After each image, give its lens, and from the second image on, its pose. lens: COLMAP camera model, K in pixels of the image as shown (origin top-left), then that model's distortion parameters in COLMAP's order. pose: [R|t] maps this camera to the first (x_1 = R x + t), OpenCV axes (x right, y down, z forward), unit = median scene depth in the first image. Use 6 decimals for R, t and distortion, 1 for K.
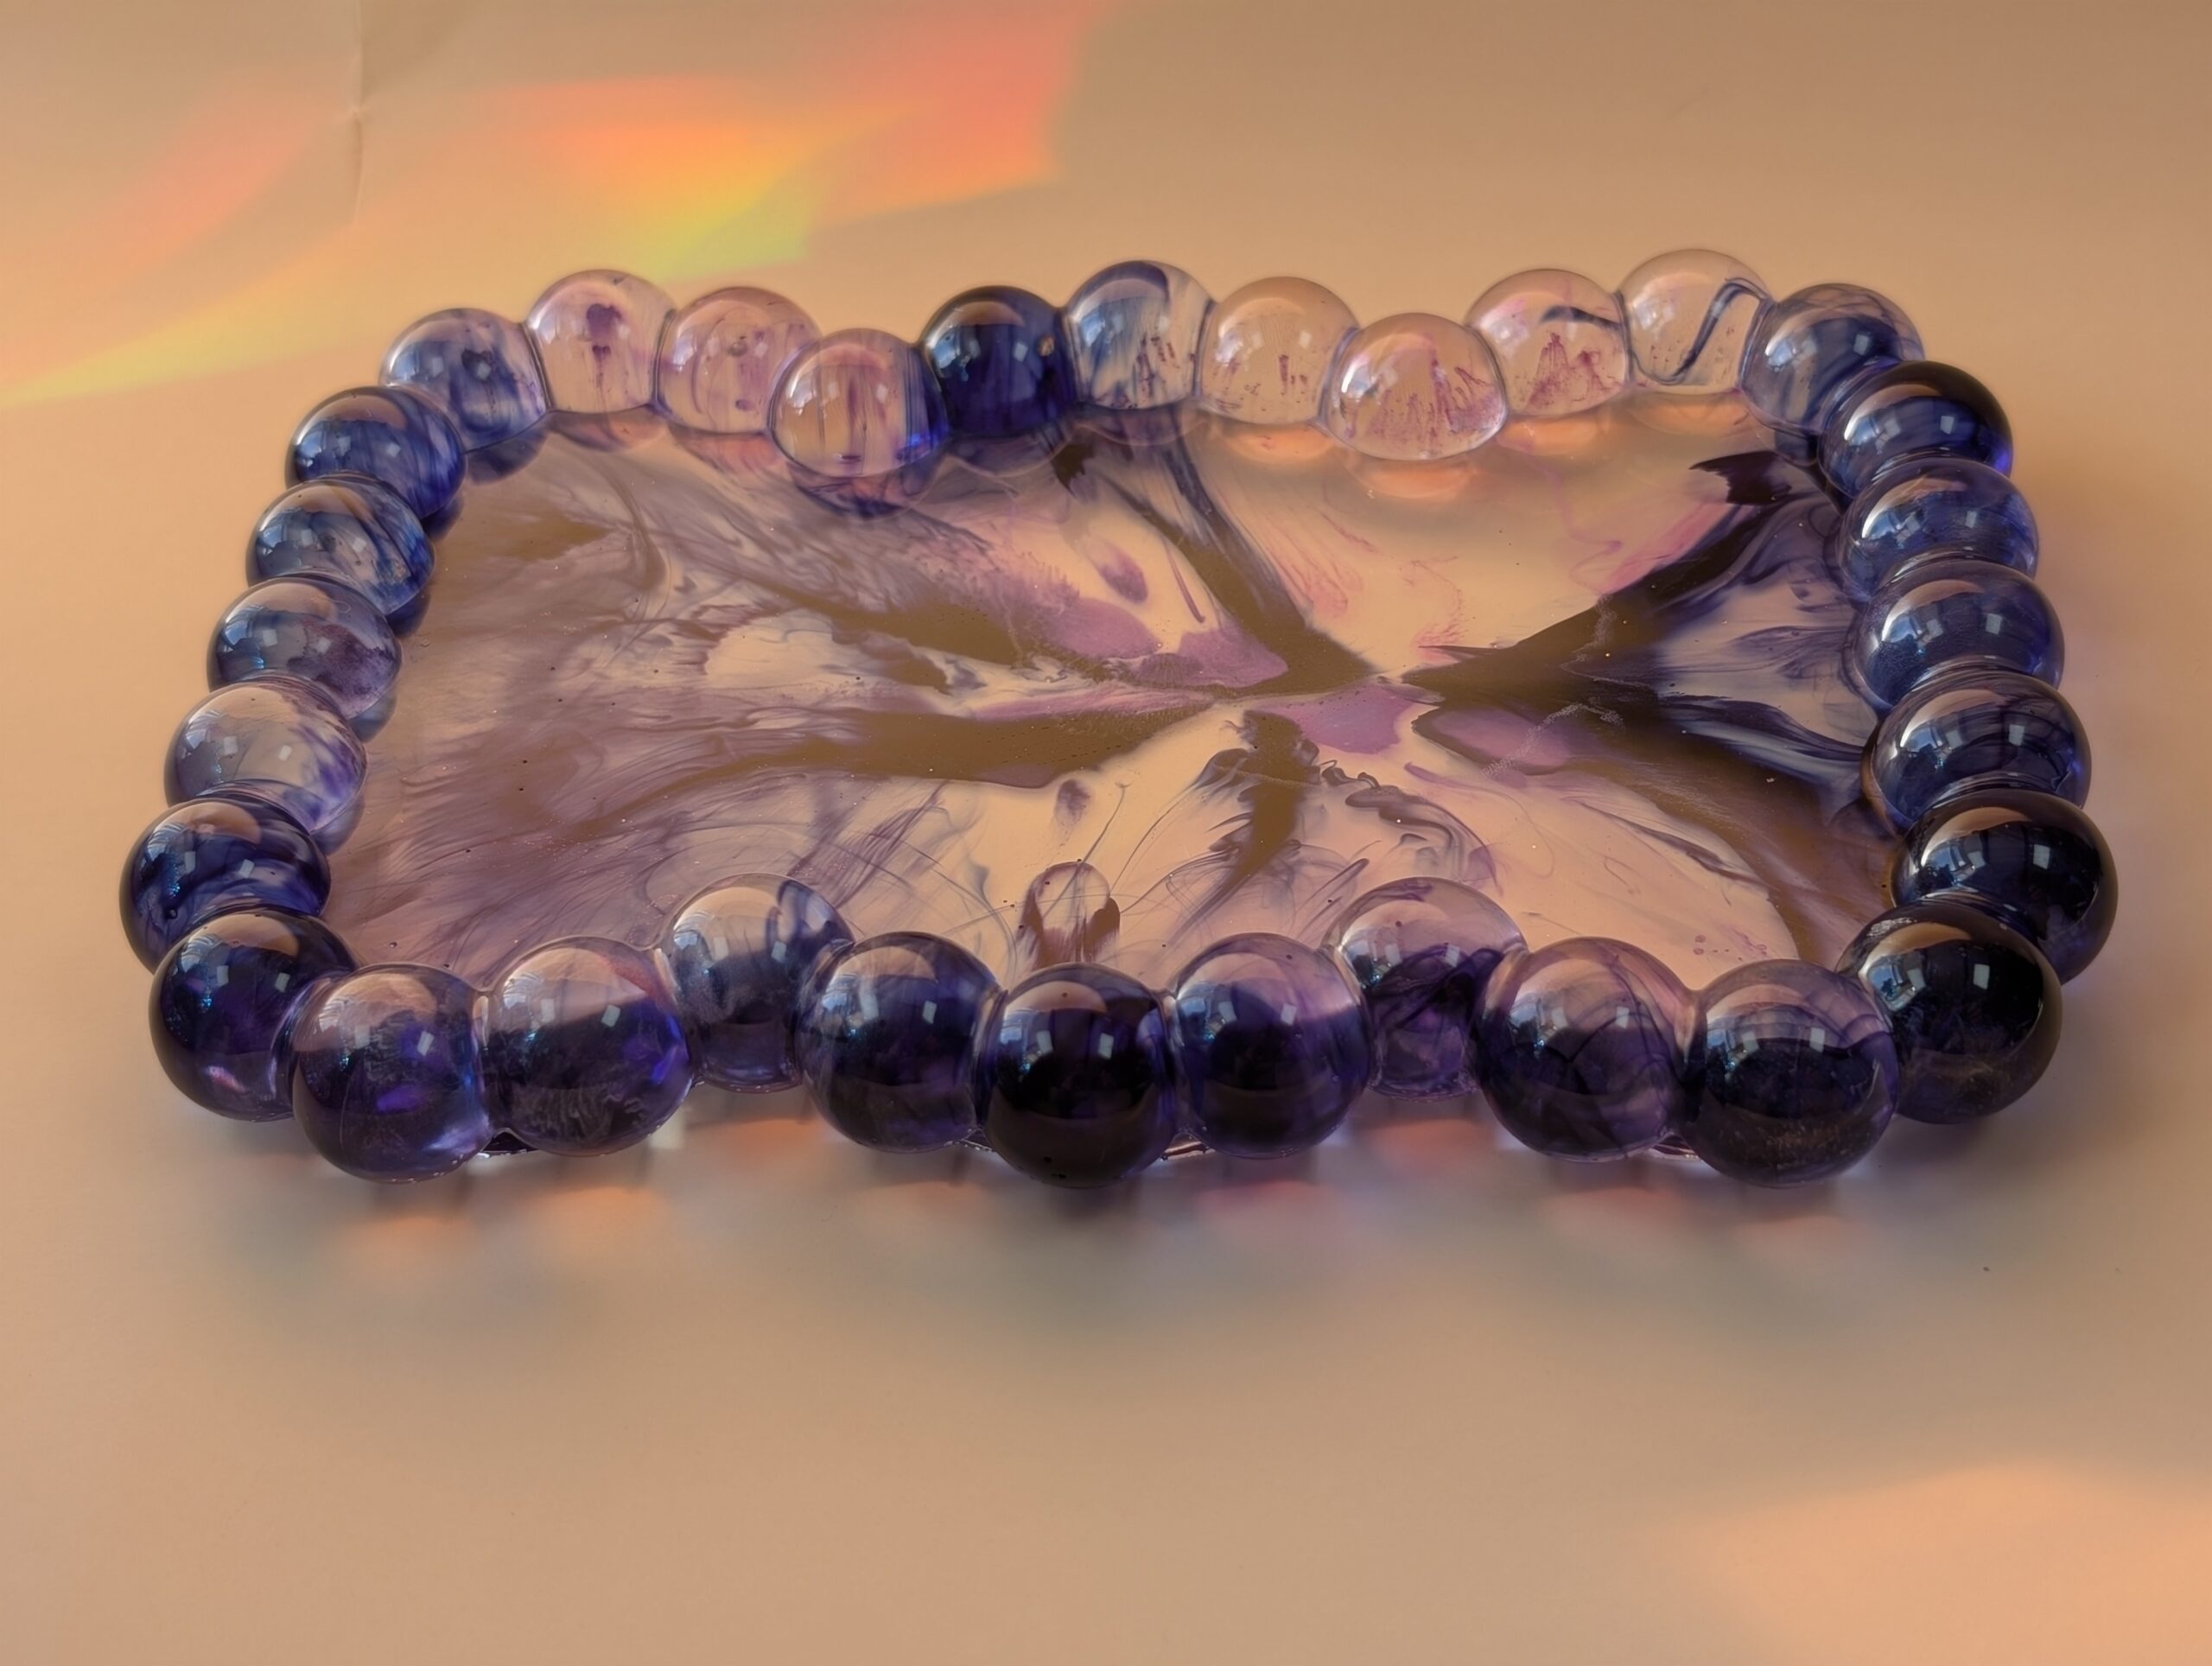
lens RADIAL K [[3190.6, 0, 1117.0], [0, 3190.6, 839.0], [0, 0, 1]] dist [0.038235, 0.000000]
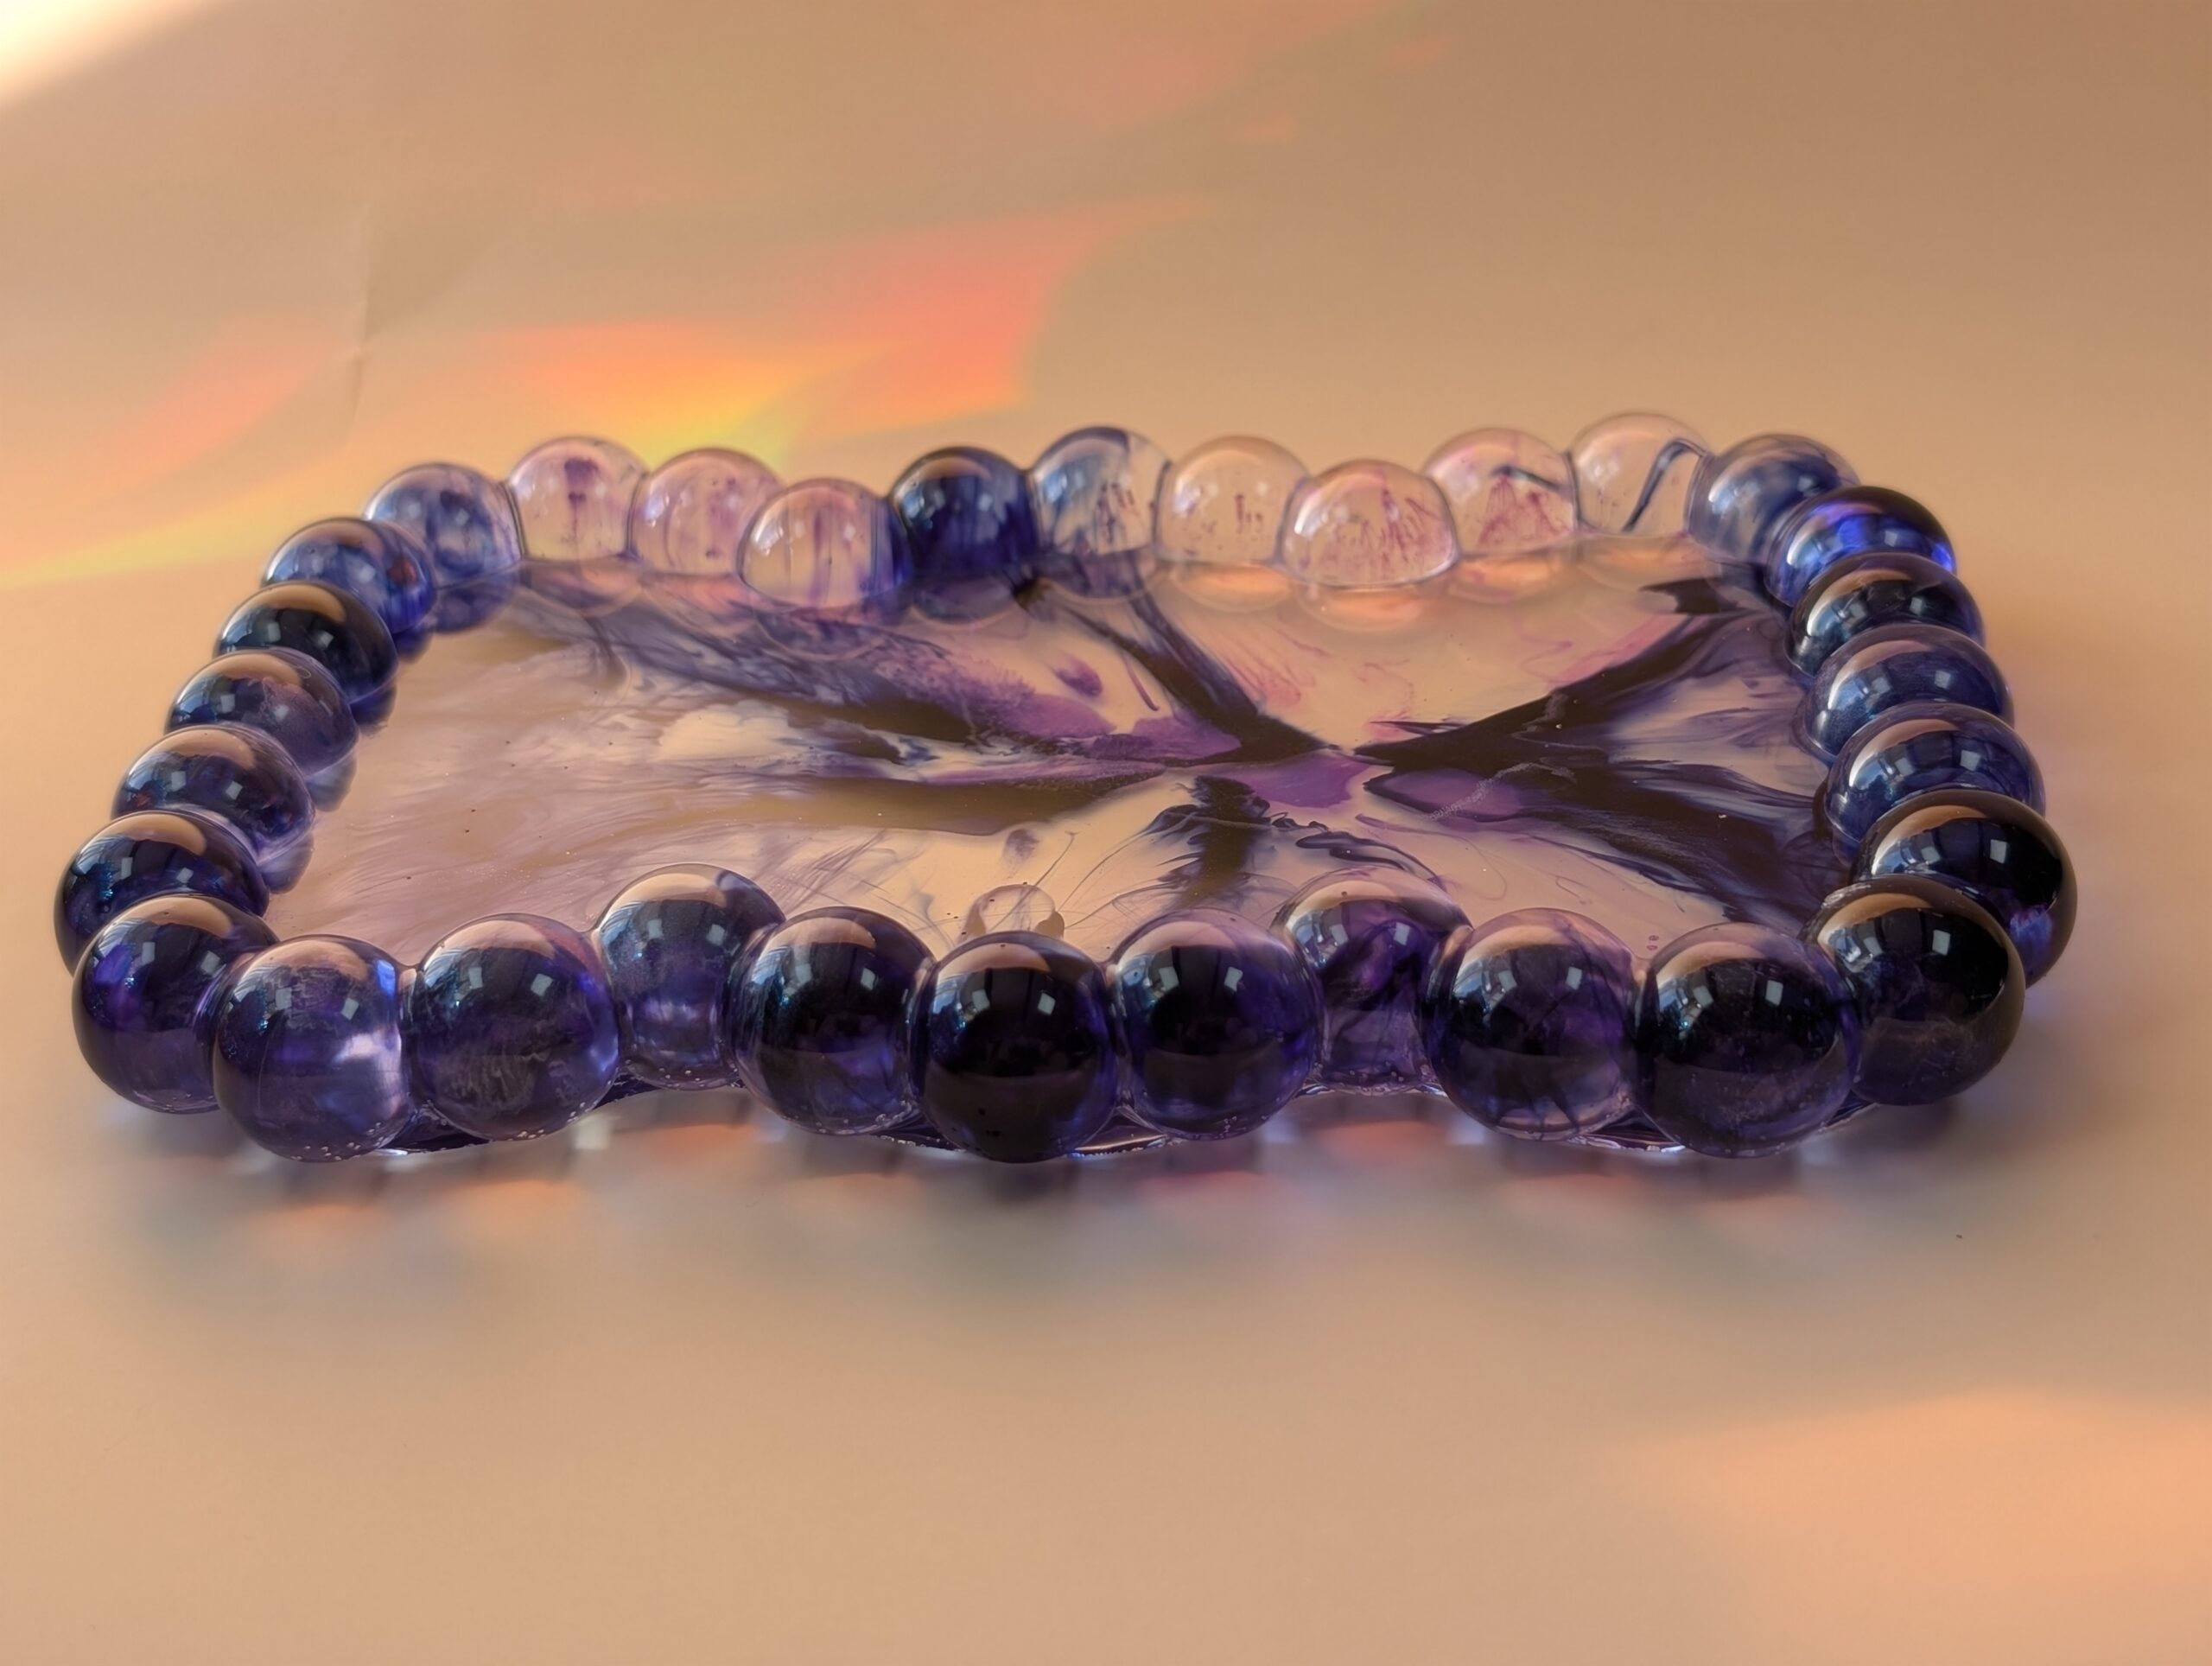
lens RADIAL K [[3190.6, 0, 1115.1], [0, 3190.6, 825.0], [0, 0, 1]] dist [0.038235, 0.000000]
pose [[0.999935, 0.010465, -0.004467, 0.018523], [-0.011251, 0.967987, -0.250748, 0.216948], [0.001700, 0.250782, 0.968042, 0.035019]]
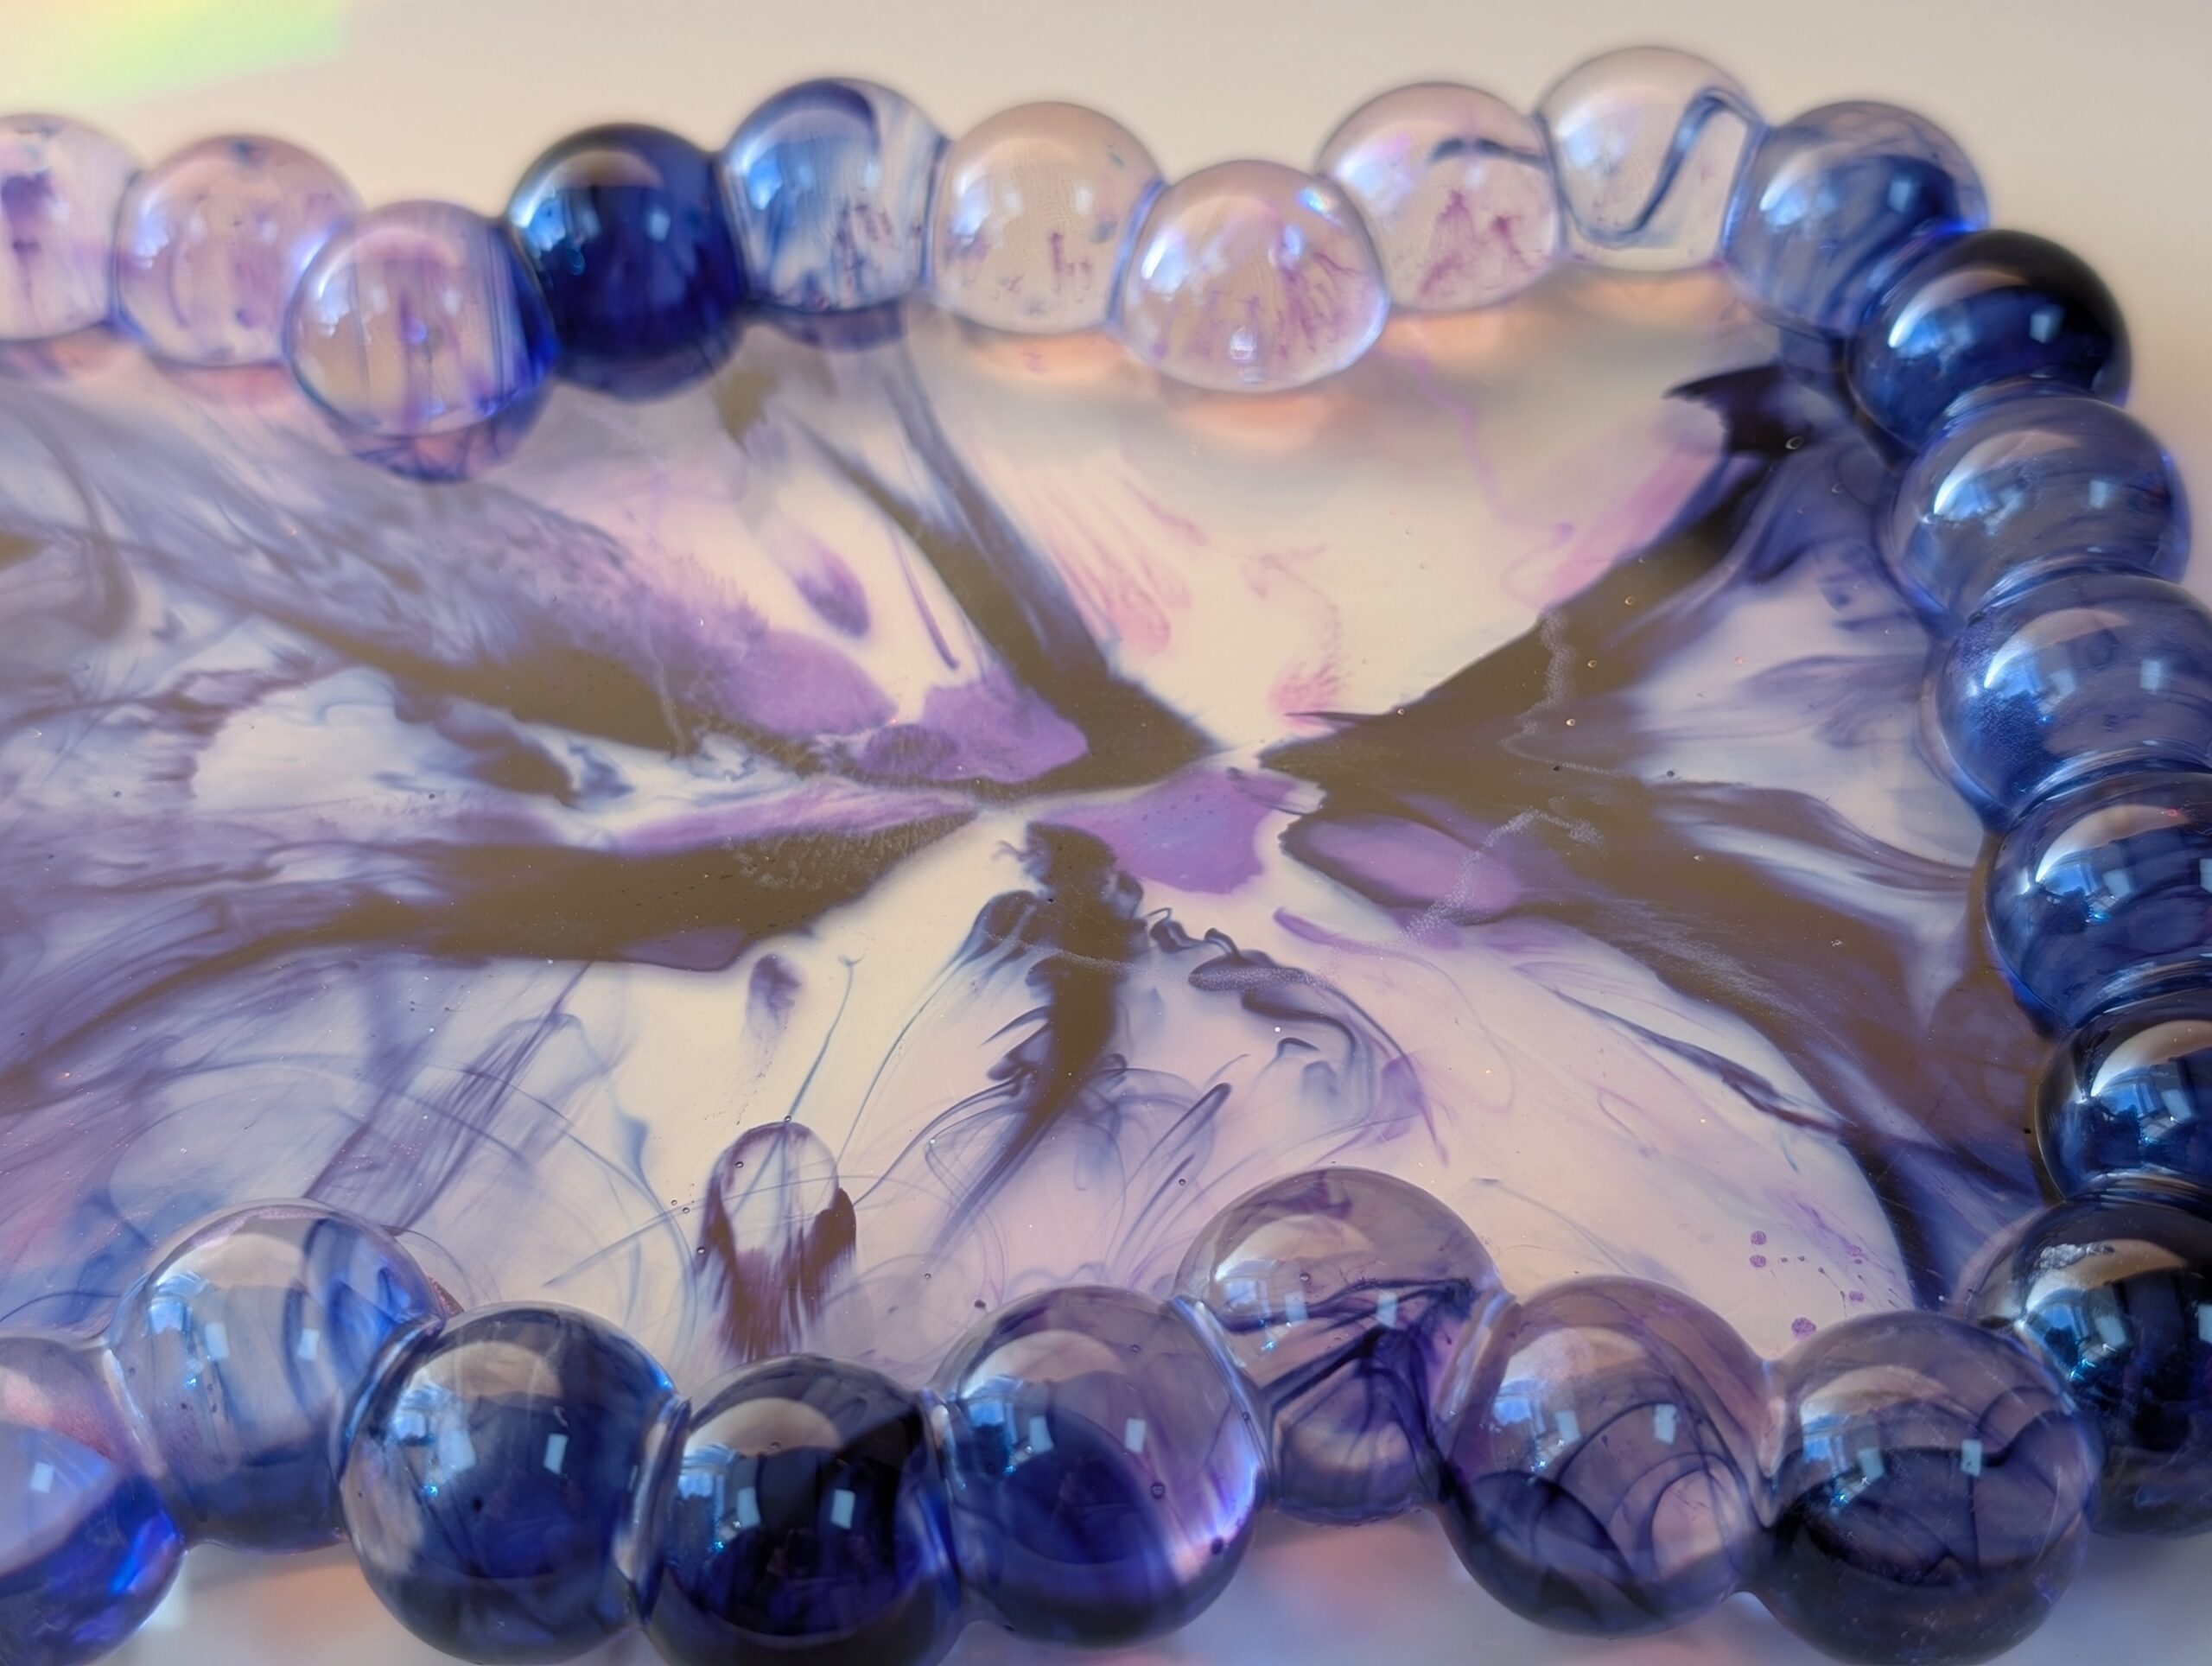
lens RADIAL K [[3190.6, 0, 1053.0], [0, 3190.6, 828.6], [0, 0, 1]] dist [0.038235, 0.000000]
pose [[0.996265, -0.044095, 0.074246, -0.003735], [0.032659, 0.988336, 0.148744, -0.132383], [-0.079939, -0.145764, 0.986085, 0.333538]]
